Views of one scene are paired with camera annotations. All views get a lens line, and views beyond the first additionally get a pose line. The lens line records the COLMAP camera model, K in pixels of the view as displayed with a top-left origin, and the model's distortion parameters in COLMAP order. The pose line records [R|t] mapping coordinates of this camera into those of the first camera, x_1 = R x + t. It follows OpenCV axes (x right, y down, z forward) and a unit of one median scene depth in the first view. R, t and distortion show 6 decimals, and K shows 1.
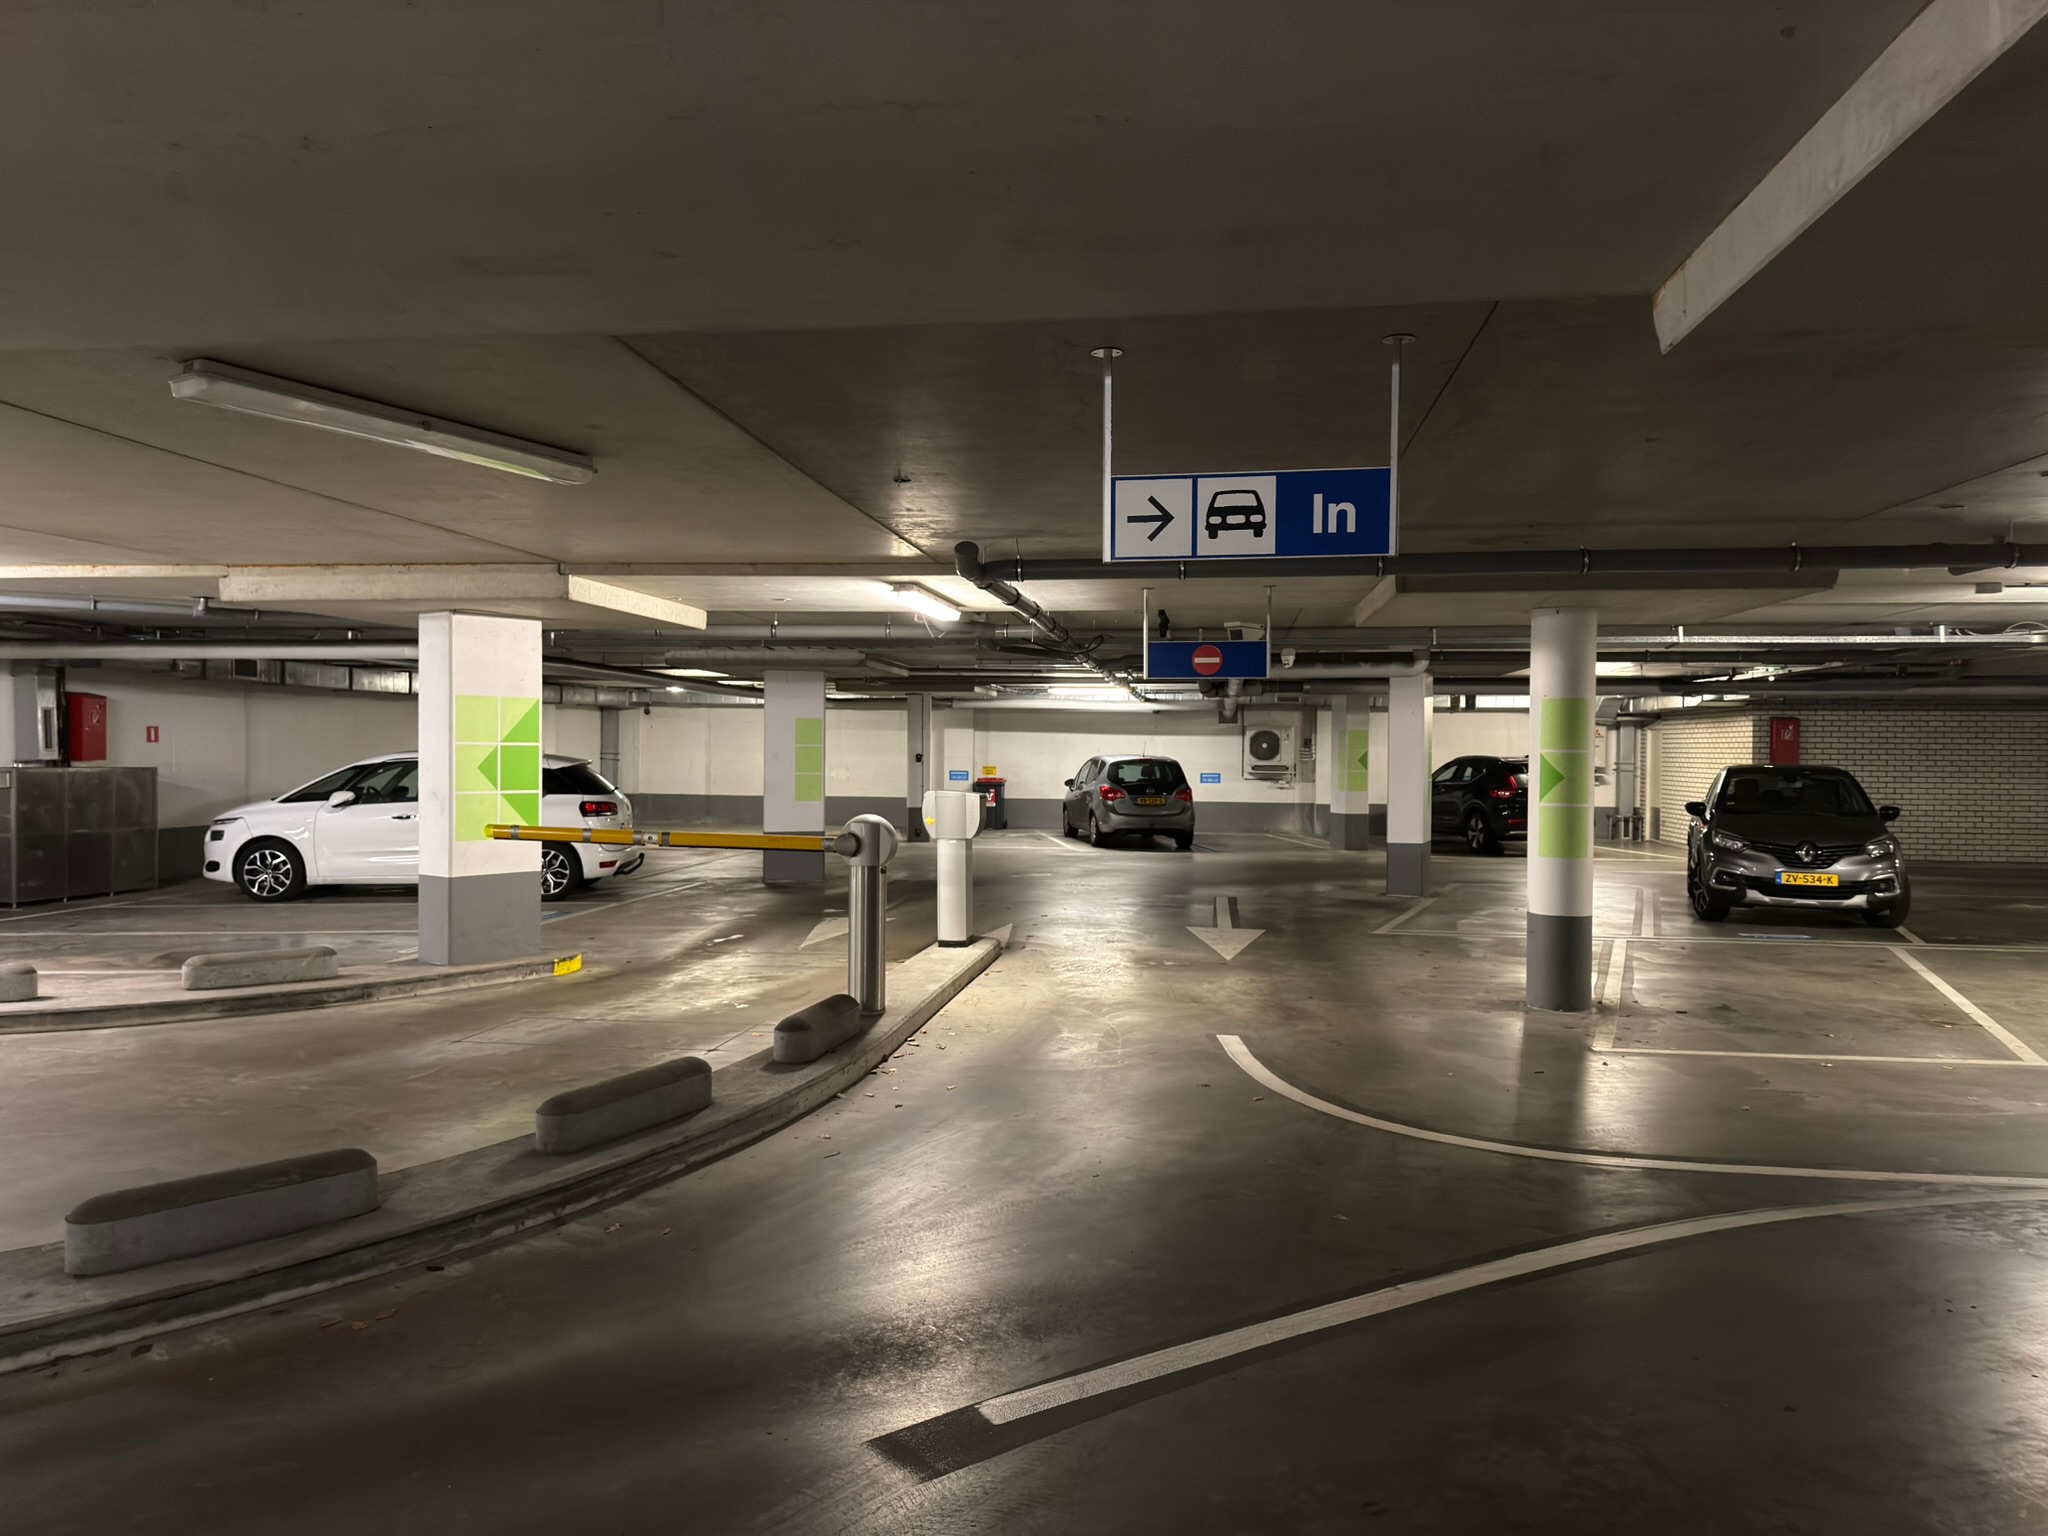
lens RADIAL K [[1435.8, 0, 1018.9], [0, 1435.8, 772.2], [0, 0, 1]] dist [0.124931, -0.206558]
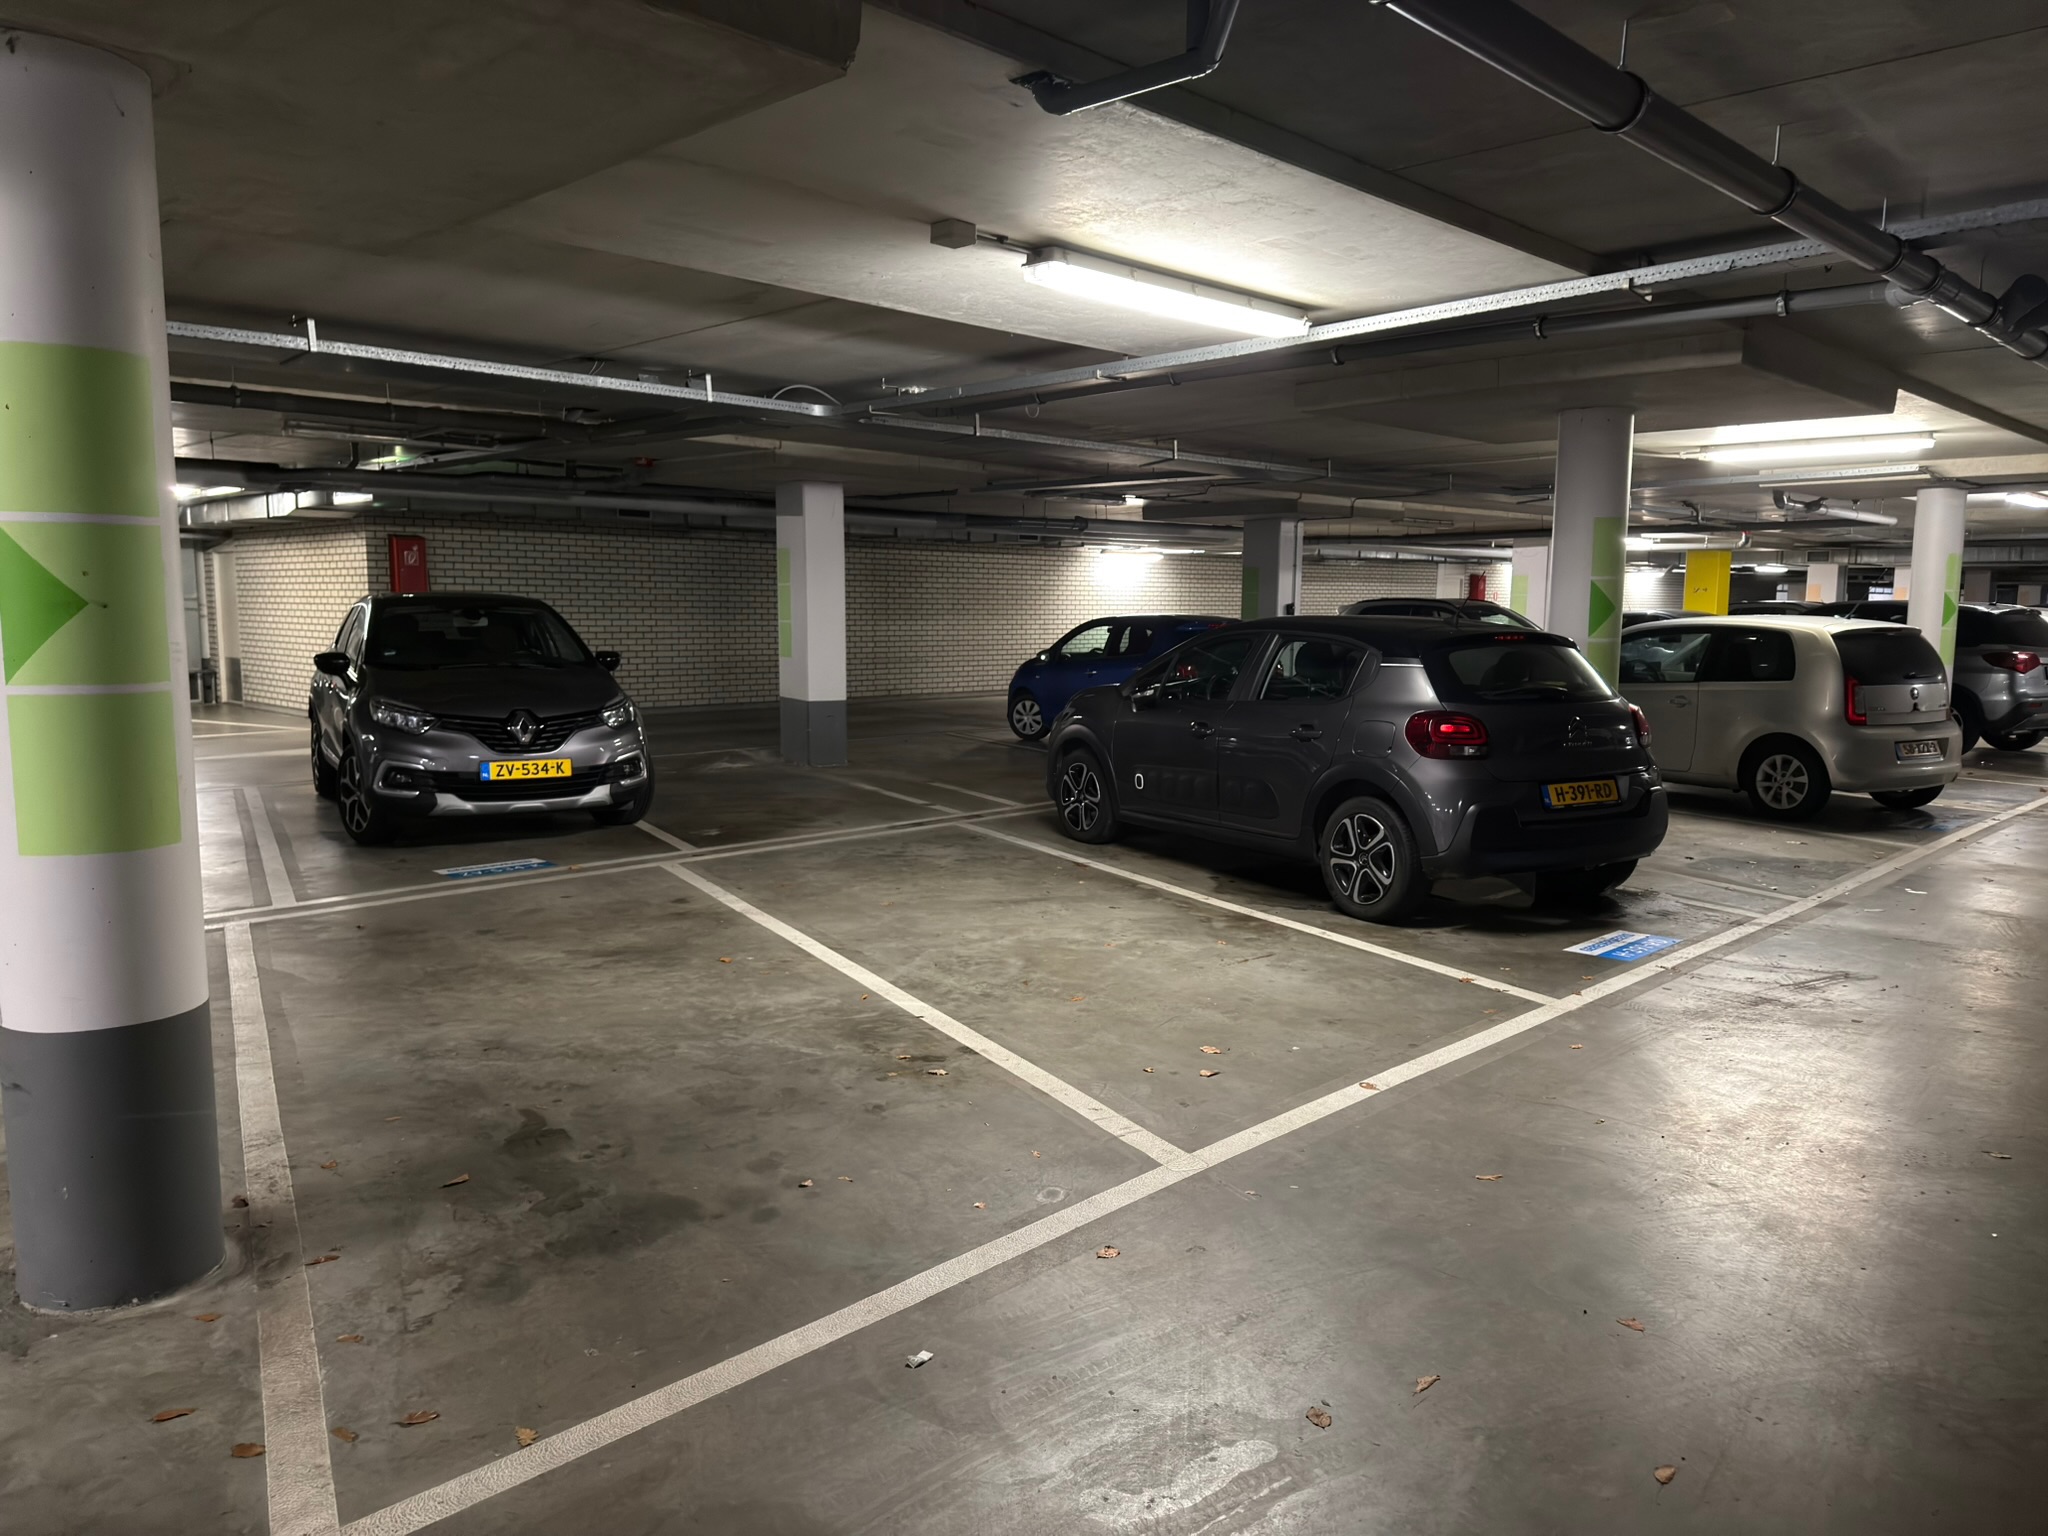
lens RADIAL K [[1435.8, 0, 1018.9], [0, 1435.8, 772.2], [0, 0, 1]] dist [0.124931, -0.206558]
pose [[0.607359, -0.097398, 0.788434, 0.162996], [0.012284, 0.993489, 0.113266, 0.004796], [-0.794332, -0.059108, 0.604601, 0.431977]]
